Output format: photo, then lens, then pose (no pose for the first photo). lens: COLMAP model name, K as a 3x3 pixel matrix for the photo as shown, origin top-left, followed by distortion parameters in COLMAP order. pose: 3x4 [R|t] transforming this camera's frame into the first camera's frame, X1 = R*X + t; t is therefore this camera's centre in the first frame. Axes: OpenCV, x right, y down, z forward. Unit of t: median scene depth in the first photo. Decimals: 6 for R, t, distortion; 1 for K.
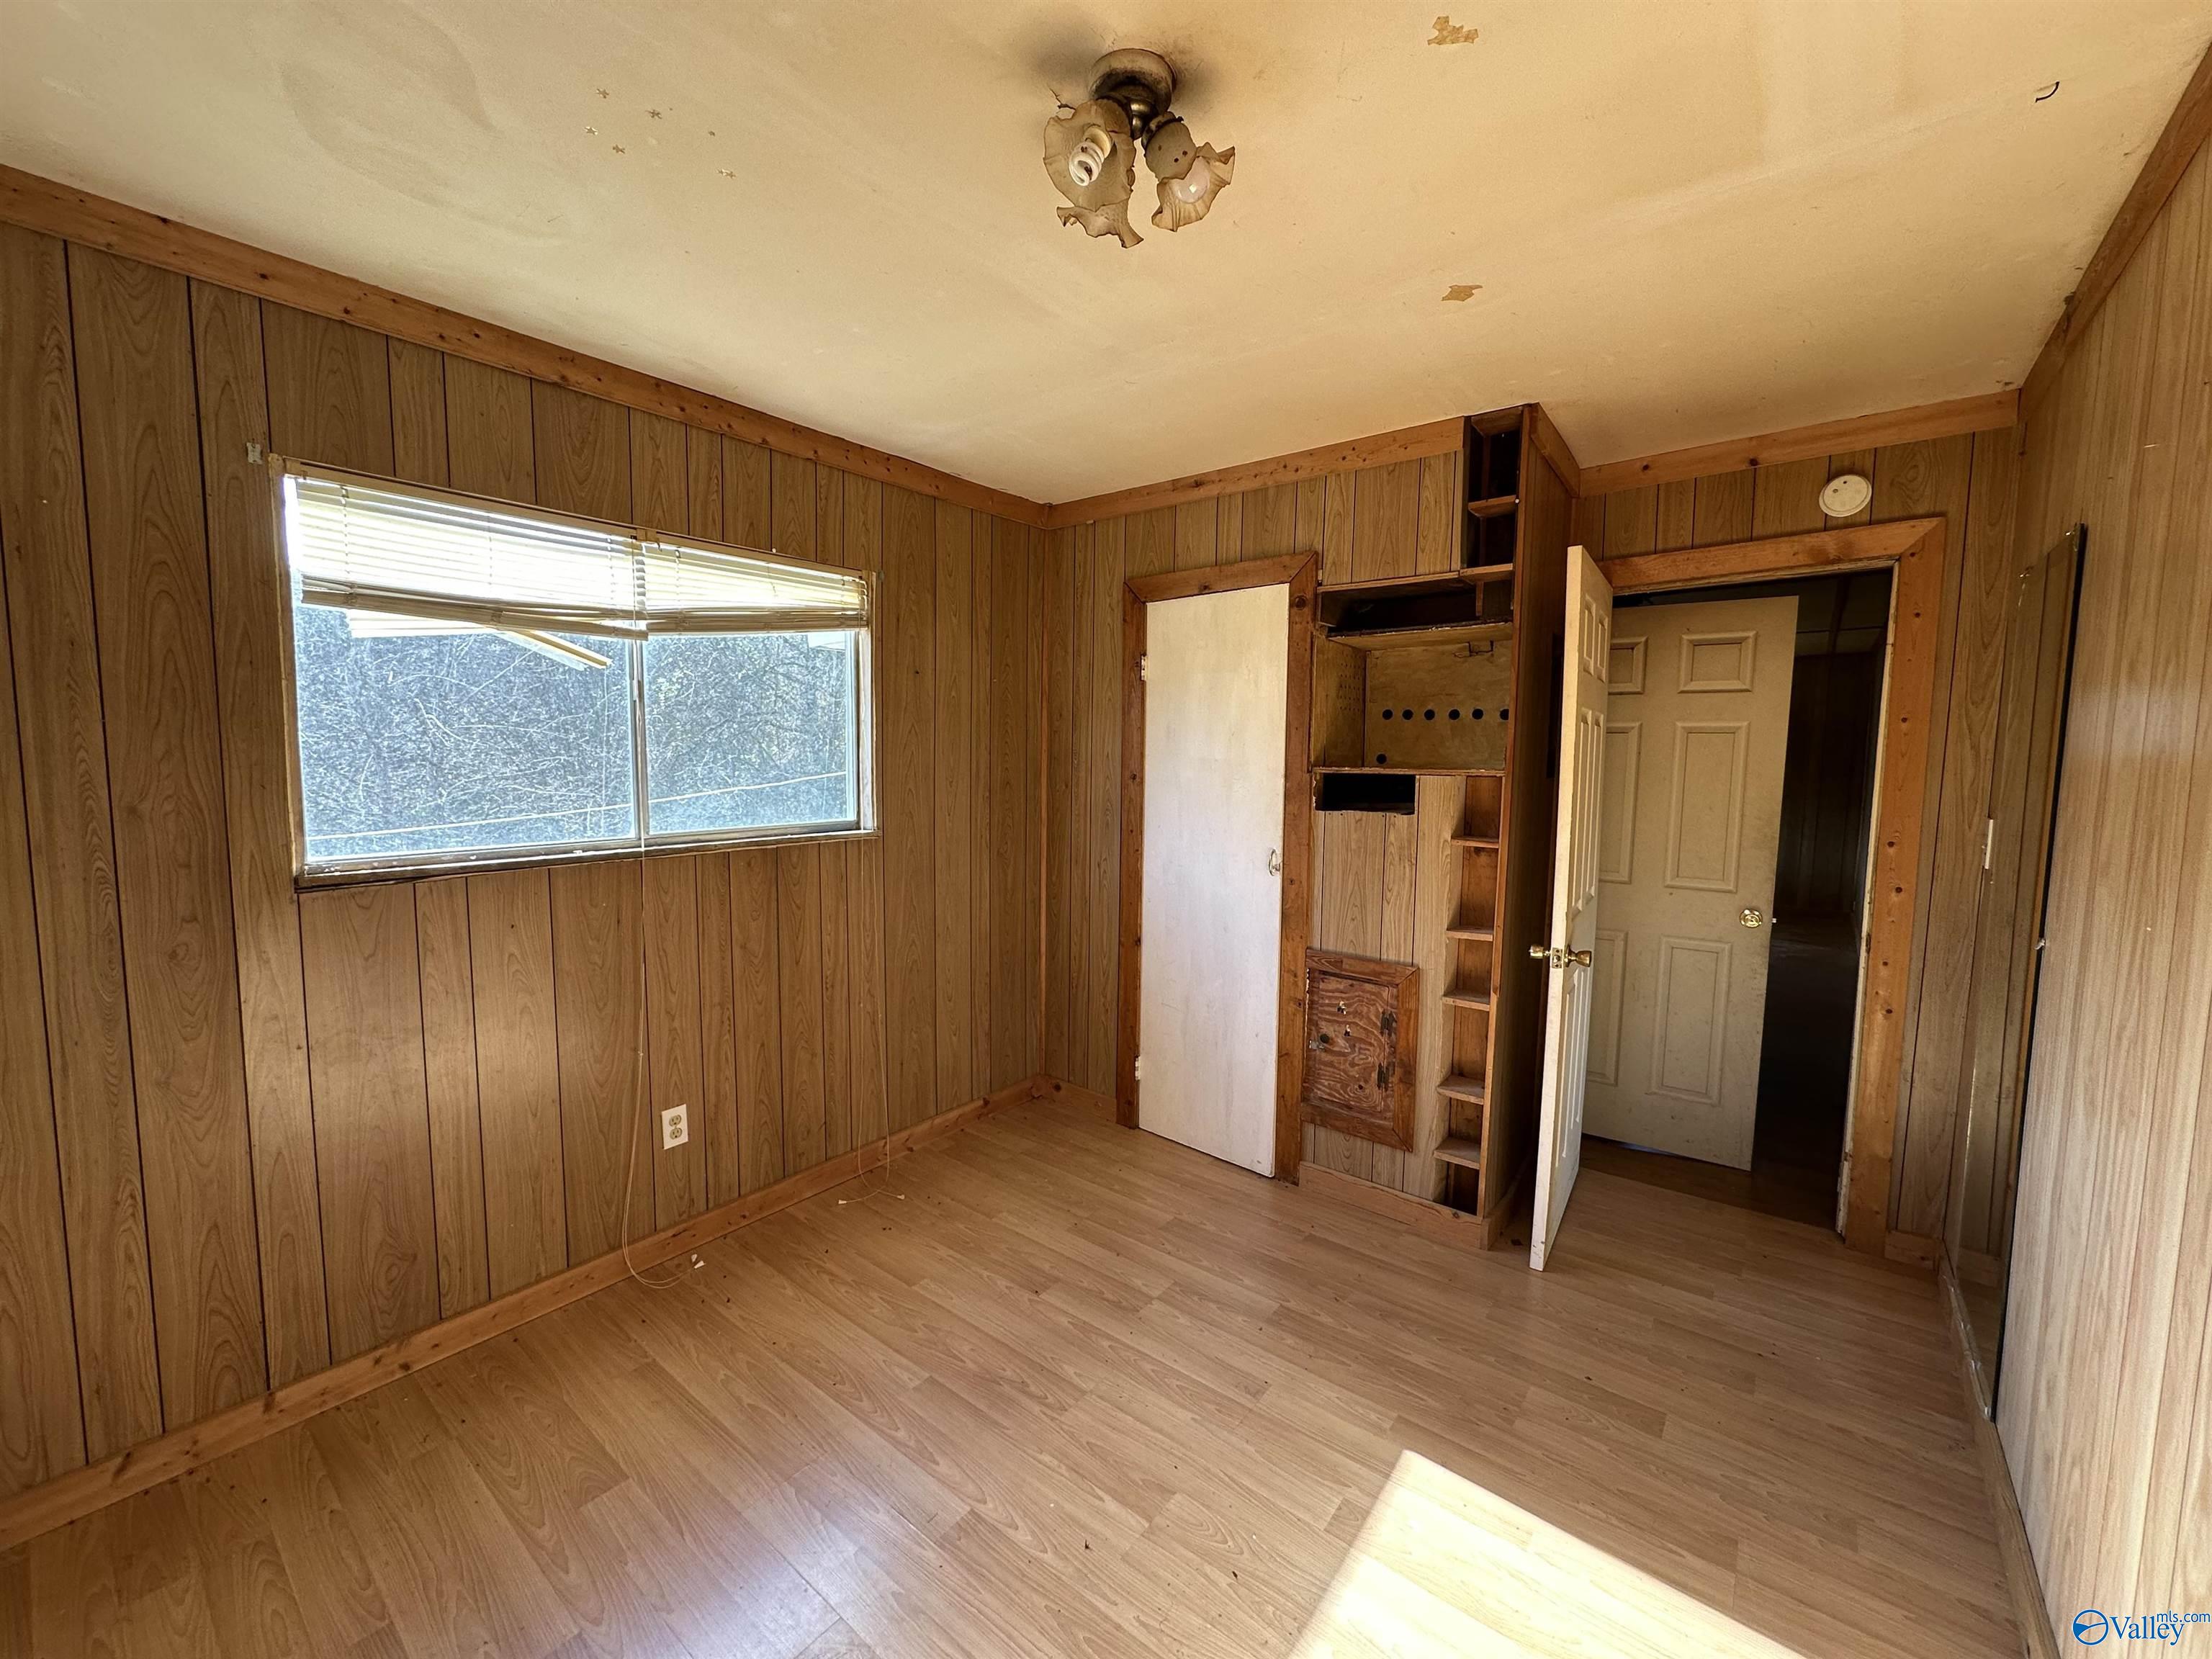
lens RADIAL K [[885.2, 0, 1103.5], [0, 885.2, 826.3], [0, 0, 1]] dist [-0.000024, 0.000208]
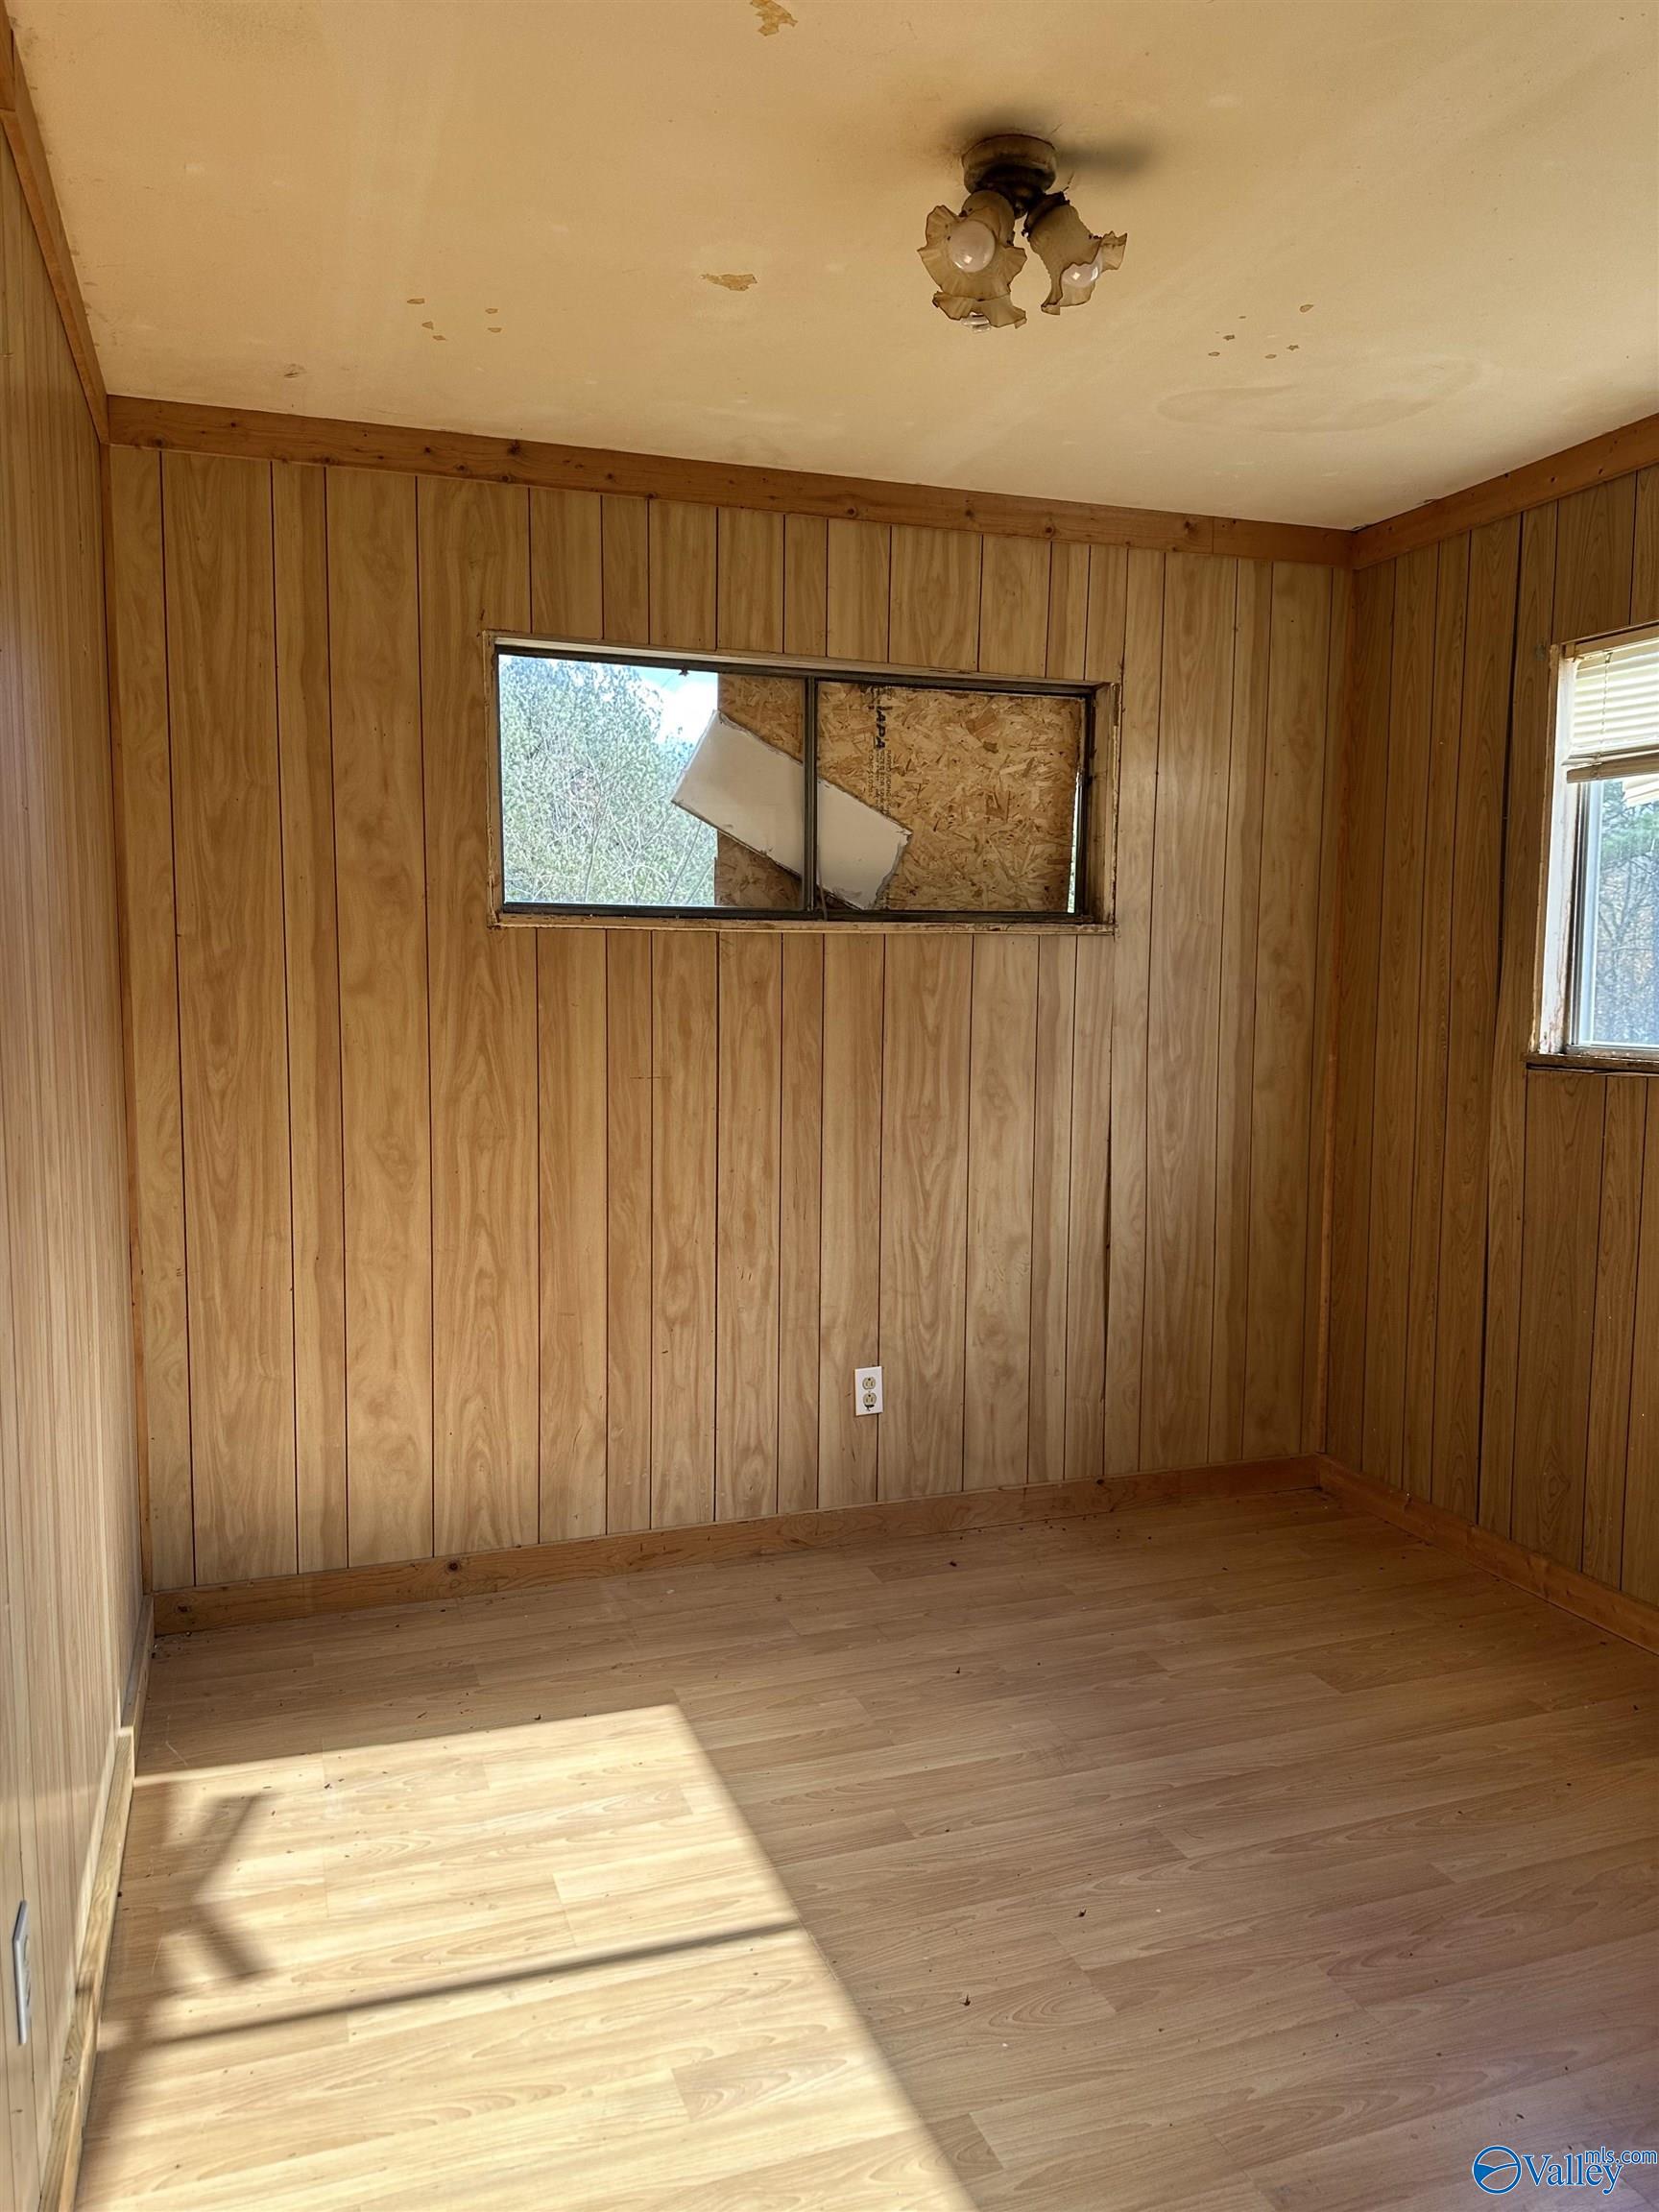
lens RADIAL K [[1568.9, 0, 829.5], [0, 1568.9, 1106.0], [0, 0, 1]] dist [0.121750, -0.139862]
pose [[-0.519179, 0.066946, -0.852039, 1.172861], [-0.080813, 0.988616, 0.126920, -0.055987], [0.850836, 0.134750, -0.507858, 1.330942]]
